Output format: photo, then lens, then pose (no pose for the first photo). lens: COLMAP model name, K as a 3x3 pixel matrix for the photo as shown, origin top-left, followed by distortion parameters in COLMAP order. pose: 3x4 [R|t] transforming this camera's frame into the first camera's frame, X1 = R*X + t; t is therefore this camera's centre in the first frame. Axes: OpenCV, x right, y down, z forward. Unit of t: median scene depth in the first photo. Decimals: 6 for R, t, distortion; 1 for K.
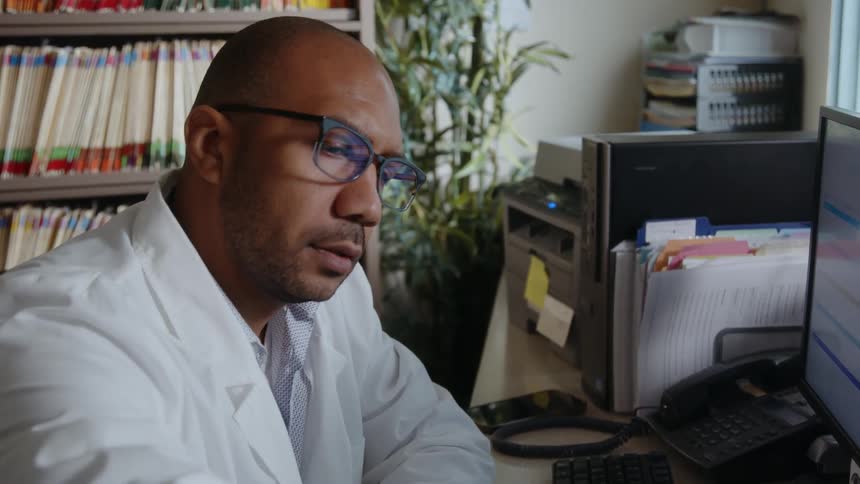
lens RADIAL K [[1167.9, 0, 427.6], [0, 1167.9, 239.5], [0, 0, 1]] dist [-0.021356, 0.096343]
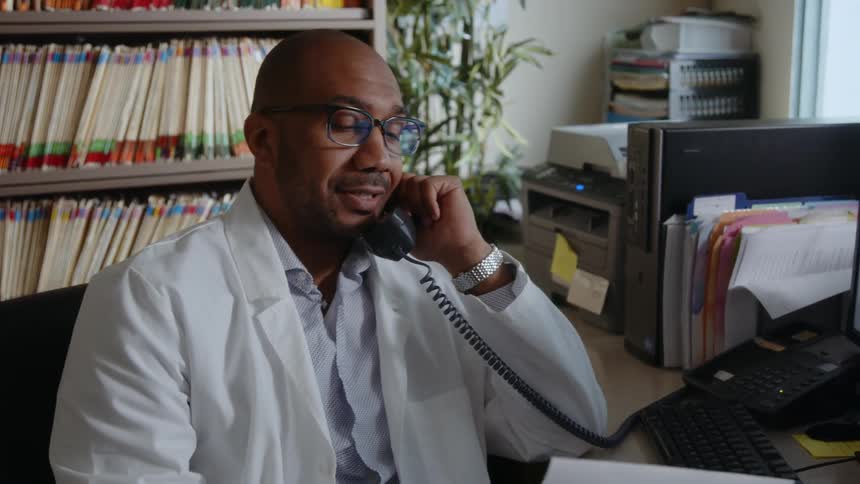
lens RADIAL K [[1167.9, 0, 427.6], [0, 1167.9, 239.5], [0, 0, 1]] dist [-0.021356, 0.096343]
pose [[0.992764, -0.020007, 0.118406, -0.130689], [0.019873, 0.999800, 0.002315, 0.011316], [-0.118429, 0.000055, 0.992963, -0.060765]]
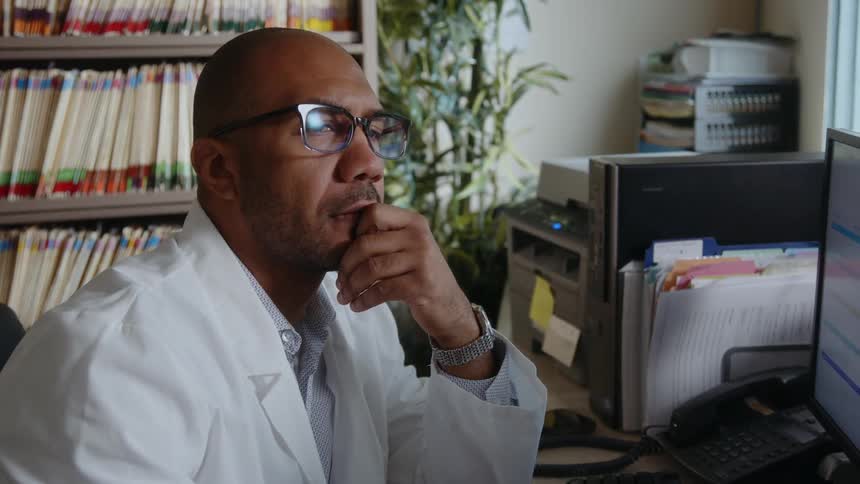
lens RADIAL K [[1167.9, 0, 427.6], [0, 1167.9, 239.5], [0, 0, 1]] dist [-0.021356, 0.096343]
pose [[0.999925, -0.003388, 0.011808, -0.013658], [0.003578, 0.999864, -0.016118, -0.001273], [-0.011752, 0.016159, 0.999800, -0.007557]]
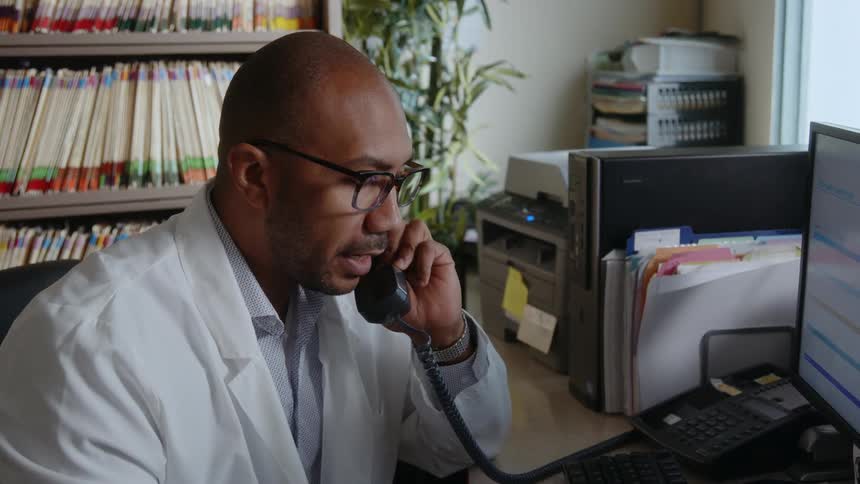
lens RADIAL K [[1167.9, 0, 427.6], [0, 1167.9, 239.5], [0, 0, 1]] dist [-0.021356, 0.096343]
pose [[0.996346, -0.014846, 0.084107, -0.056911], [0.016166, 0.999756, -0.015031, 0.003140], [-0.083863, 0.016336, 0.996343, -0.025399]]
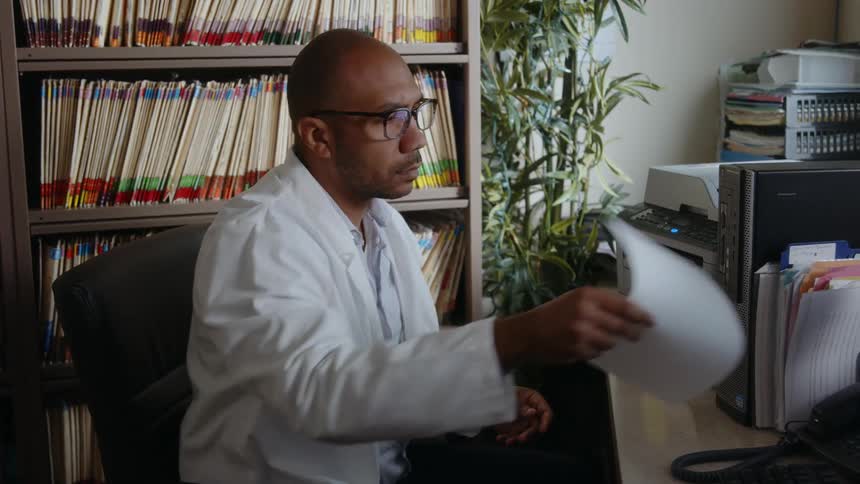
lens RADIAL K [[1167.9, 0, 427.6], [0, 1167.9, 239.5], [0, 0, 1]] dist [-0.021356, 0.096343]
pose [[0.999995, -0.002290, -0.002108, -0.086145], [0.002235, 0.999669, -0.025649, 0.003823], [0.002166, 0.025644, 0.999669, -0.030008]]
